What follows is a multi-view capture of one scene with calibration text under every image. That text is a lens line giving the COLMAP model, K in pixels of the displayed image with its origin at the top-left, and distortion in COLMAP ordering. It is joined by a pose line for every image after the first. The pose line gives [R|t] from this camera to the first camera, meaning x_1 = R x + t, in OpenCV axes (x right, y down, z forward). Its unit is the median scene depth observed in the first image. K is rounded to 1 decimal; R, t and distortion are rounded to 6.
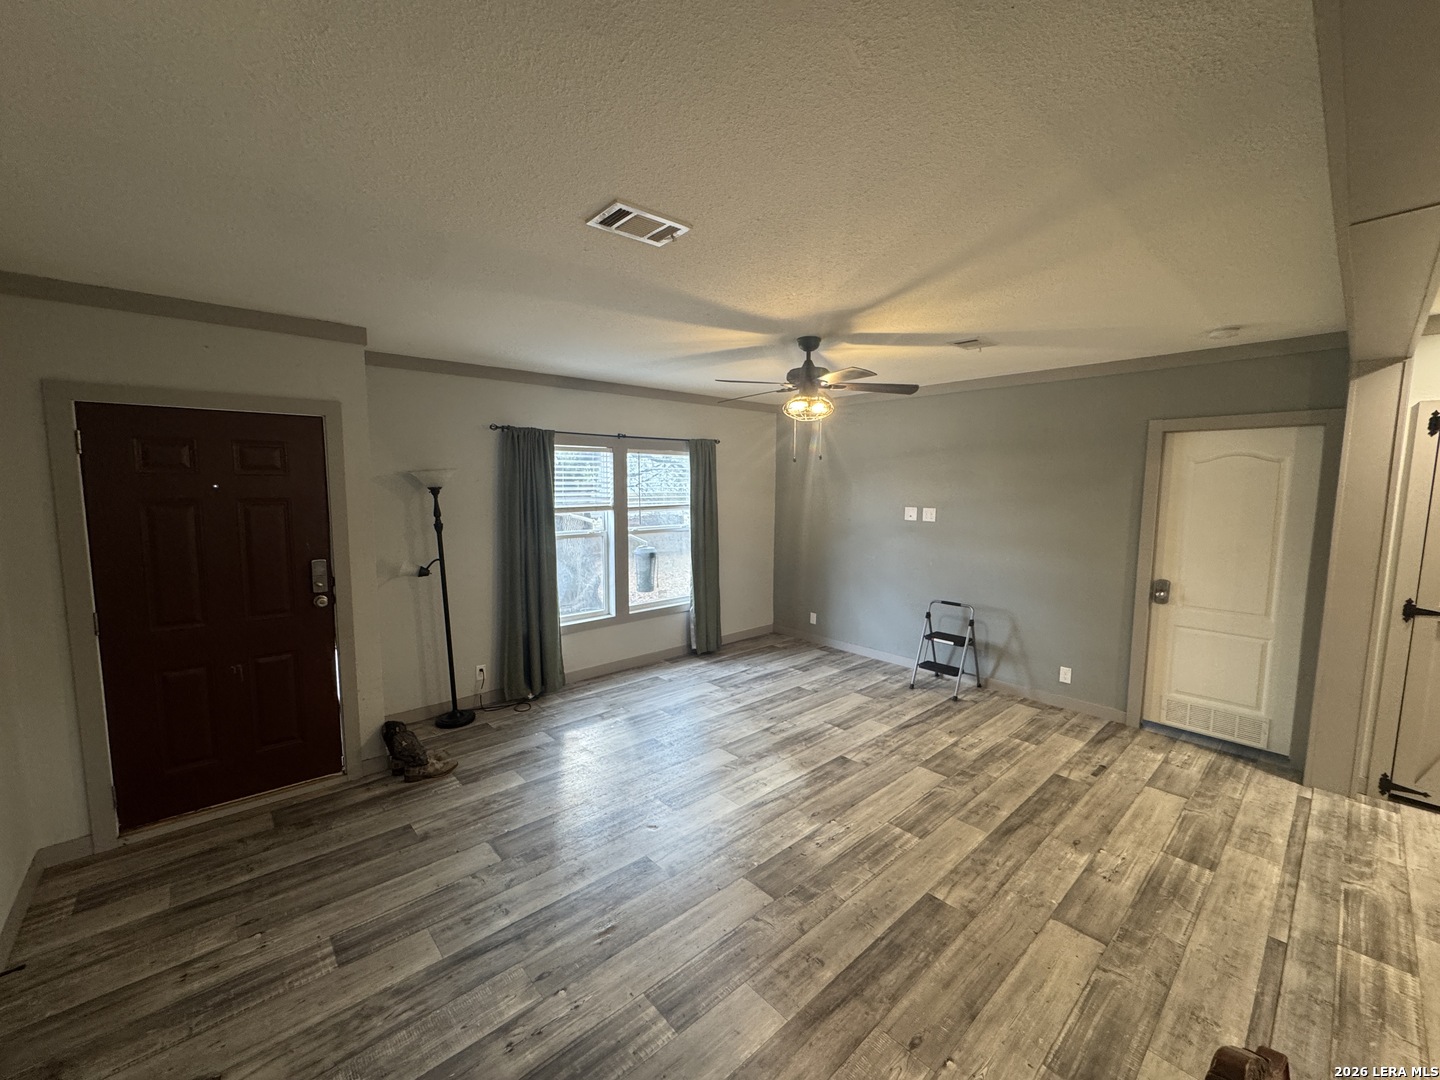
lens RADIAL K [[575.7, 0, 720.1], [0, 575.7, 538.9], [0, 0, 1]] dist [-0.003486, 0.000255]
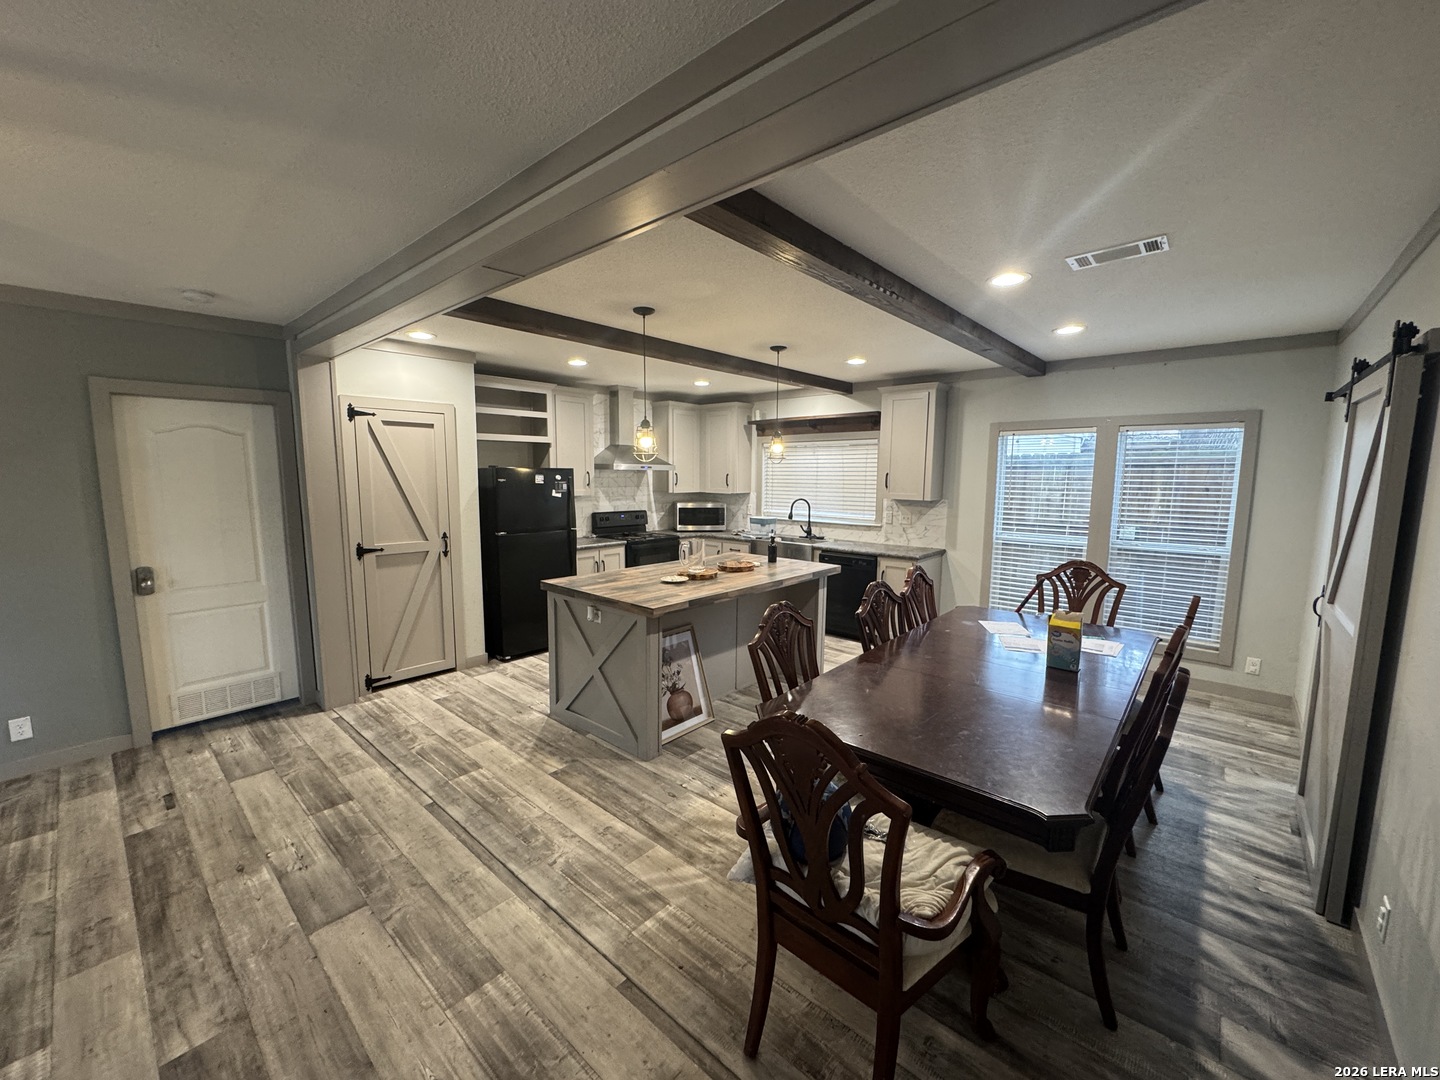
lens RADIAL K [[575.7, 0, 720.1], [0, 575.7, 538.9], [0, 0, 1]] dist [-0.003486, 0.000255]
pose [[-0.115096, -0.122311, 0.985796, -0.227525], [0.096227, 0.986351, 0.133615, -0.003648], [-0.988683, 0.110239, -0.101756, 0.296224]]
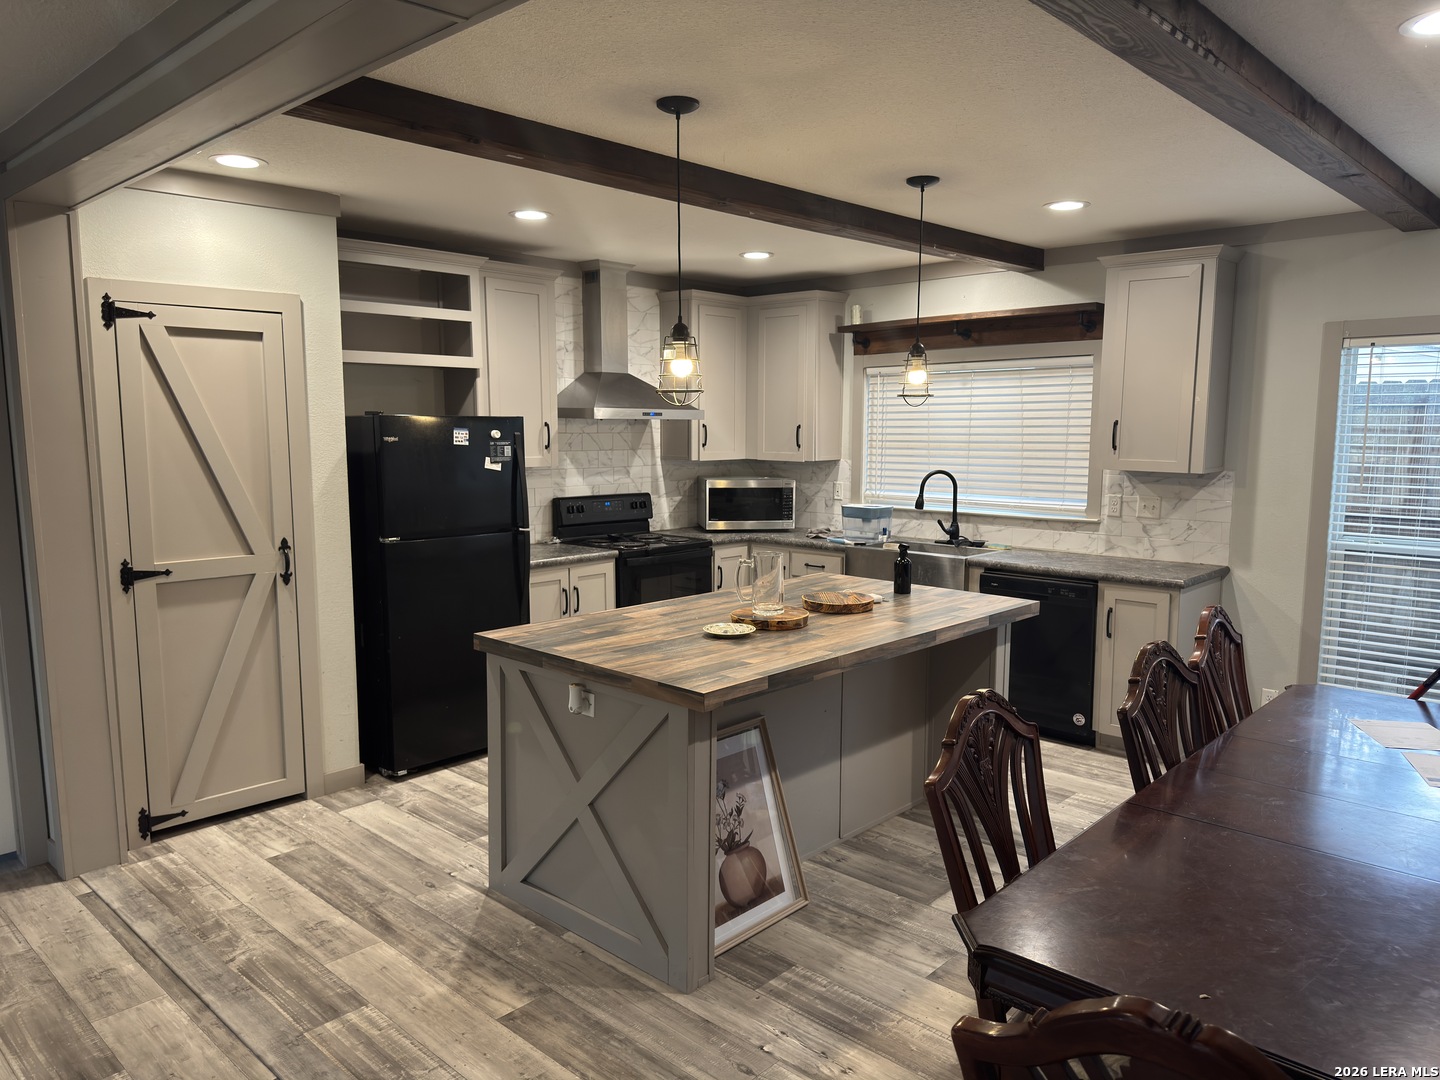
lens RADIAL K [[1016.7, 0, 716.4], [0, 1016.7, 547.7], [0, 0, 1]] dist [0.037676, -0.048052]
pose [[-0.083362, -0.132698, 0.987645, -0.108893], [0.102050, 0.984747, 0.140923, -0.014427], [-0.991280, 0.112537, -0.068549, 0.359034]]
